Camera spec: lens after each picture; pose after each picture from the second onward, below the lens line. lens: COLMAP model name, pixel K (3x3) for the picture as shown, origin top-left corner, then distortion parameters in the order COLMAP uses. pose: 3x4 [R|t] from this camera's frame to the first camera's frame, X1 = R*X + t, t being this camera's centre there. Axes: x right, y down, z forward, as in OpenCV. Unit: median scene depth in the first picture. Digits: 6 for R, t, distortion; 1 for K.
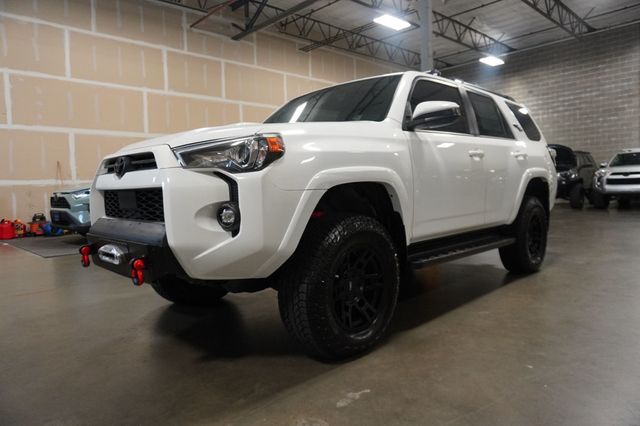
lens RADIAL K [[423.2, 0, 318.0], [0, 423.2, 210.5], [0, 0, 1]] dist [0.002569, 0.000500]
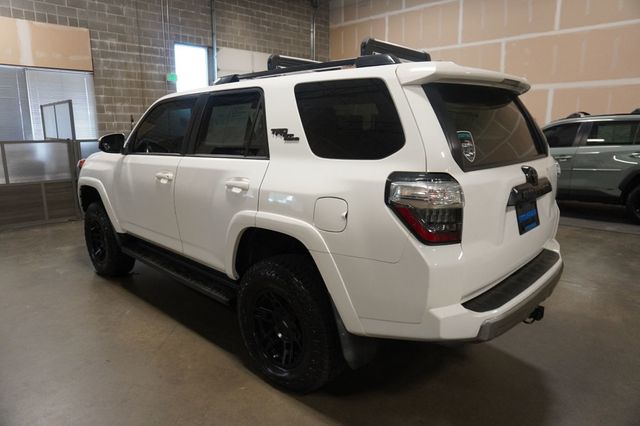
lens RADIAL K [[423.2, 0, 318.0], [0, 423.2, 210.5], [0, 0, 1]] dist [0.002569, 0.000500]
pose [[0.042533, 0.225052, -0.973418, 1.147167], [-0.059273, 0.973152, 0.222401, -0.249416], [0.997335, 0.048238, 0.054730, 1.099061]]
